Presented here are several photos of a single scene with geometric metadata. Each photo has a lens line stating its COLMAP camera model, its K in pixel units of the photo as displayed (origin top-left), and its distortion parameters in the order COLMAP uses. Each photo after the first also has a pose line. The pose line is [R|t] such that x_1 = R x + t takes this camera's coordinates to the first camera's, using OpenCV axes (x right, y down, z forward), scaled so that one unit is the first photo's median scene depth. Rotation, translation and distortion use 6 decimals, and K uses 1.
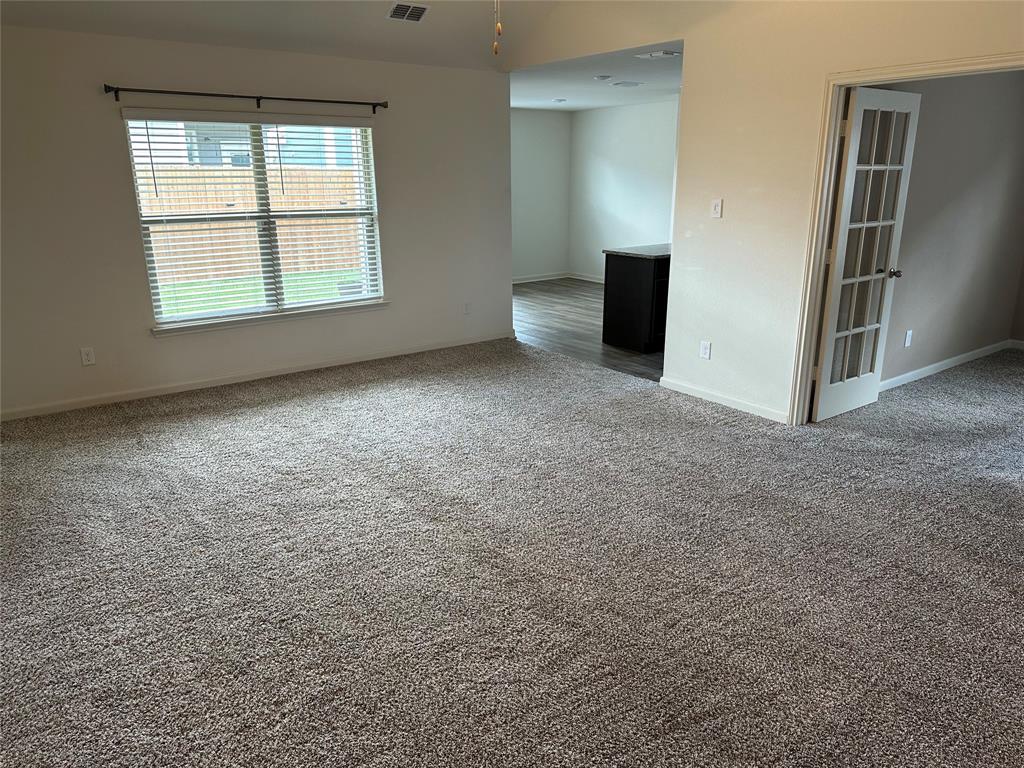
lens RADIAL K [[736.2, 0, 512.0], [0, 736.2, 384.0], [0, 0, 1]] dist [0.118886, -0.125281]
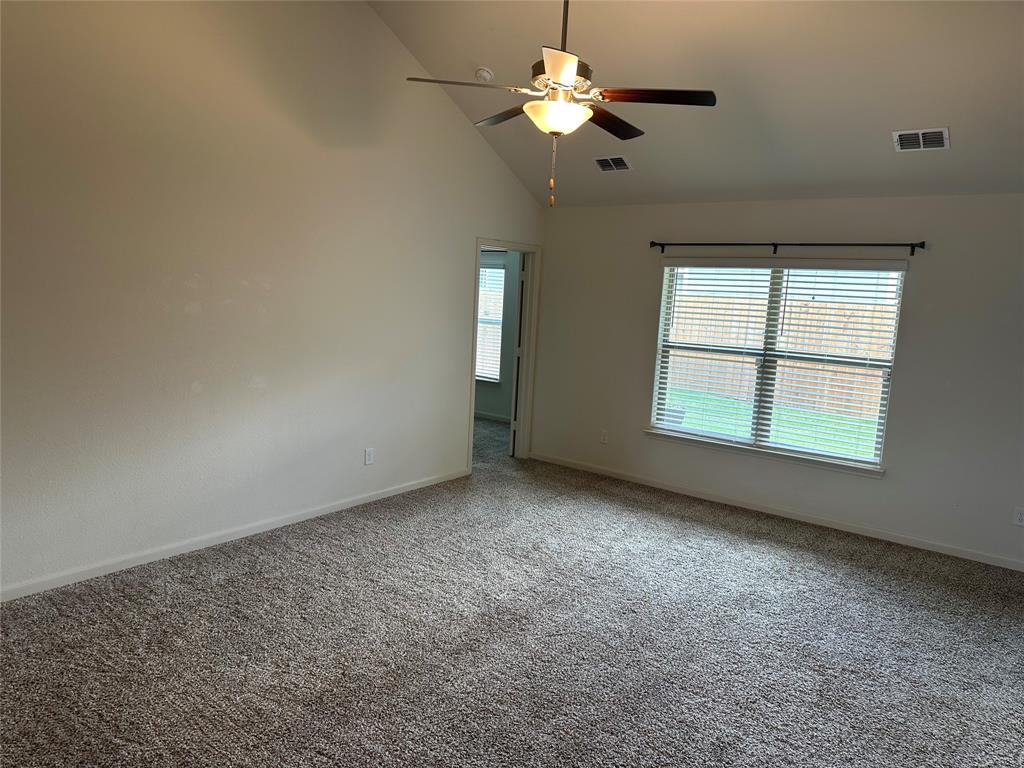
lens RADIAL K [[722.3, 0, 510.6], [0, 722.3, 388.6], [0, 0, 1]] dist [0.115430, -0.113982]
pose [[0.272591, 0.153261, -0.949845, 0.541673], [-0.327857, 0.942942, 0.058057, -0.124974], [0.904546, 0.295587, 0.307285, 0.395339]]
